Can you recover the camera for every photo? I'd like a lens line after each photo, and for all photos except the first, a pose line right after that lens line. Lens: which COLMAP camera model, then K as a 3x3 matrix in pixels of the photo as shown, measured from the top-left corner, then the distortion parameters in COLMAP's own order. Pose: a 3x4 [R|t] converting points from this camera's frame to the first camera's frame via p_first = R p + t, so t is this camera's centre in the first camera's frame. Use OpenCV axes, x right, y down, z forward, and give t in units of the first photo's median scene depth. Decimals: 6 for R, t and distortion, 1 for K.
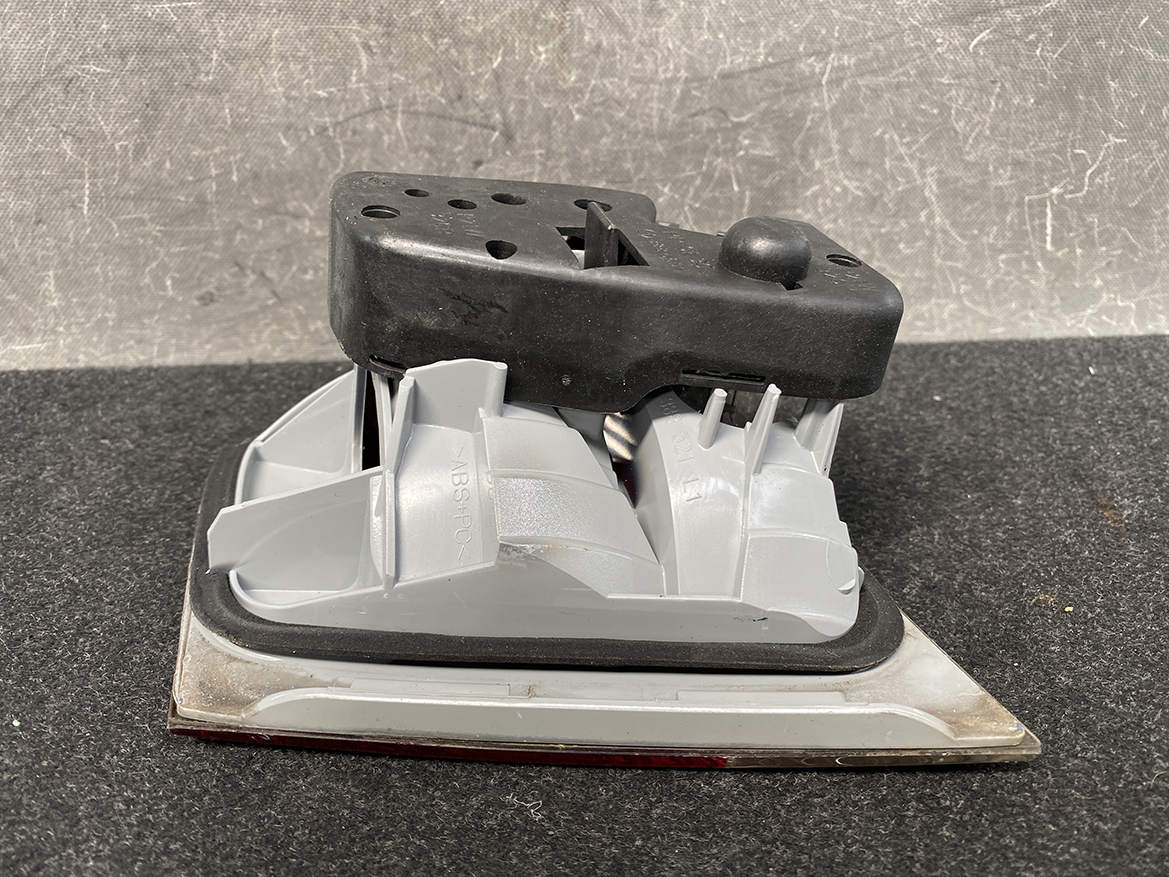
lens RADIAL K [[865.0, 0, 583.1], [0, 865.0, 433.6], [0, 0, 1]] dist [-0.028371, 0.018088]
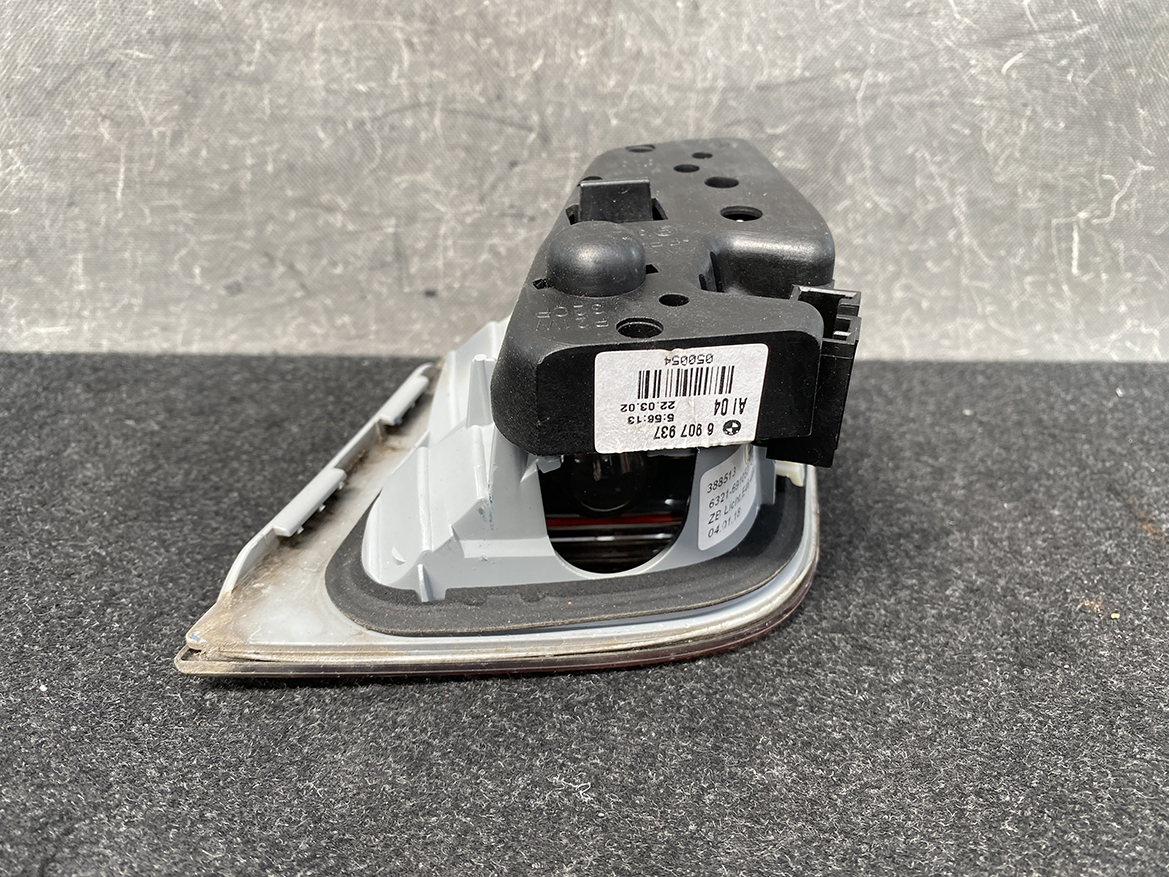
lens RADIAL K [[865.0, 0, 580.1], [0, 865.0, 434.1], [0, 0, 1]] dist [-0.028371, 0.018088]
pose [[0.999337, 0.035811, 0.006541, -0.041227], [-0.035526, 0.998590, -0.039448, 0.038543], [-0.007945, 0.039189, 0.999200, 0.009644]]
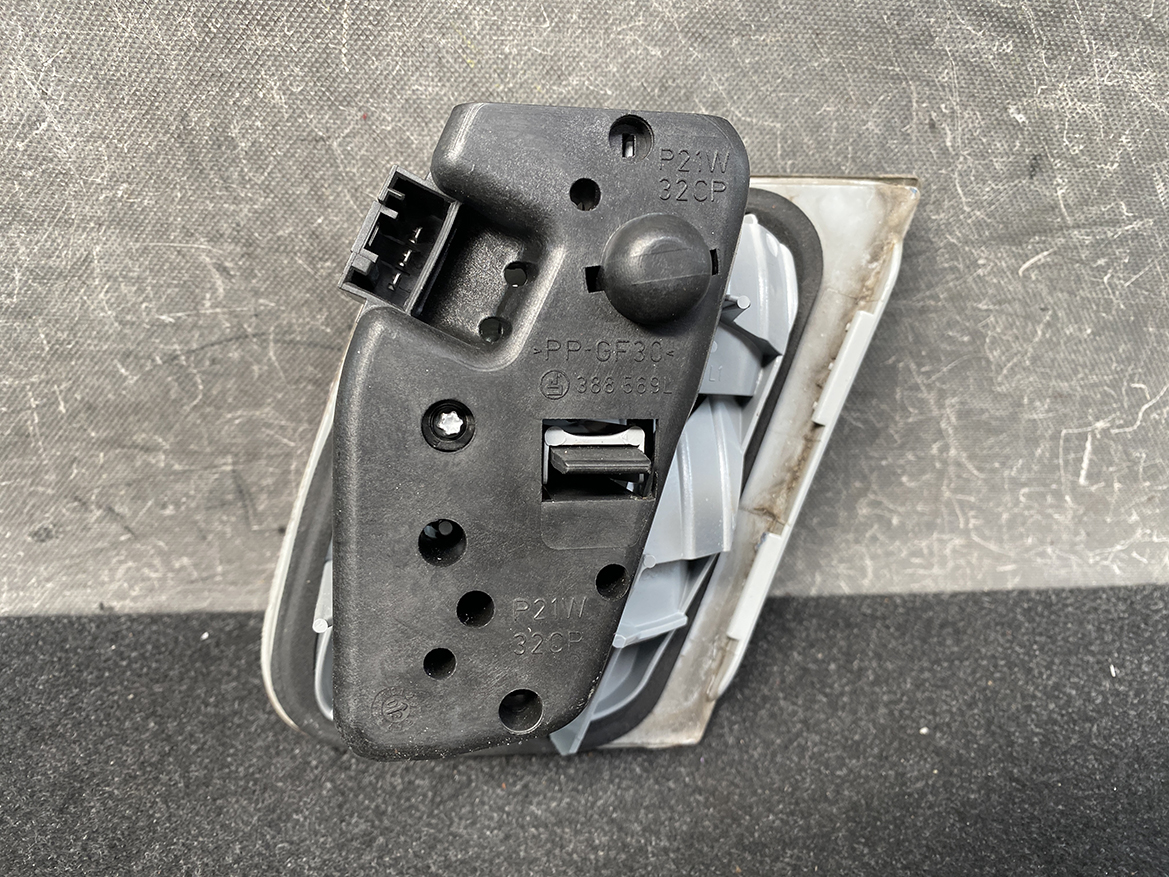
lens RADIAL K [[865.0, 0, 584.7], [0, 865.0, 401.1], [0, 0, 1]] dist [-0.028371, 0.018088]
pose [[0.998737, 0.047032, 0.017646, 0.054610], [-0.049231, 0.986264, 0.157672, -0.459295], [-0.009988, -0.158342, 0.987334, 0.233630]]
